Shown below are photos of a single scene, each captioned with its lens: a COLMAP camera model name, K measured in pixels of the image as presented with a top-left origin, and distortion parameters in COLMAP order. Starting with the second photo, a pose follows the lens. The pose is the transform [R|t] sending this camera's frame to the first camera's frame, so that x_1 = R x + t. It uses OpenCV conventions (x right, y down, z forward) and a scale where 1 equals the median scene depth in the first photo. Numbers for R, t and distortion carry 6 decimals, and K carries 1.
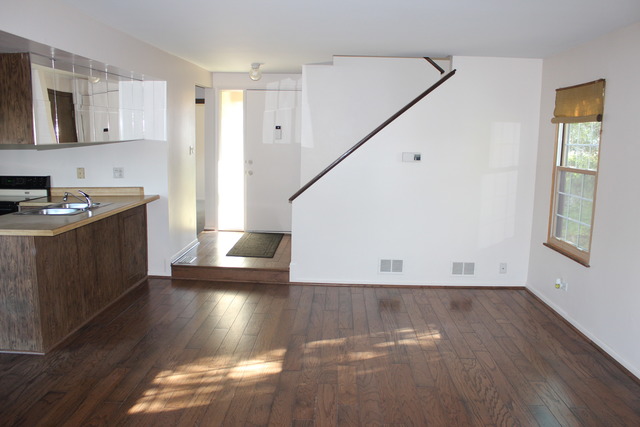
lens RADIAL K [[535.7, 0, 323.2], [0, 535.7, 213.5], [0, 0, 1]] dist [-0.058398, 0.039814]
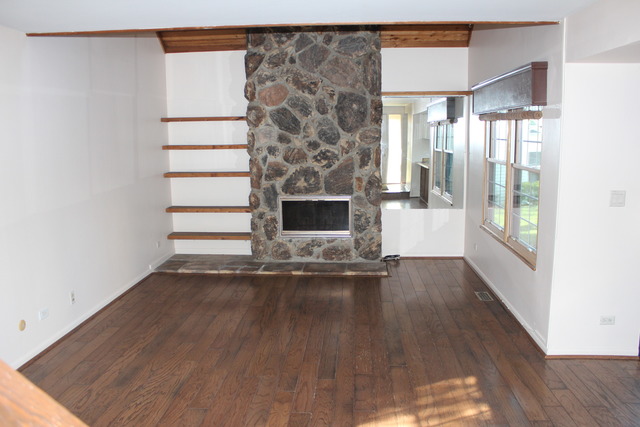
lens RADIAL K [[535.7, 0, 319.7], [0, 535.7, 213.1], [0, 0, 1]] dist [-0.058398, 0.039814]
pose [[-0.999574, 0.000939, 0.029156, -0.055017], [0.009209, 0.958523, 0.284868, -0.292067], [-0.027679, 0.285015, -0.958123, 1.900770]]
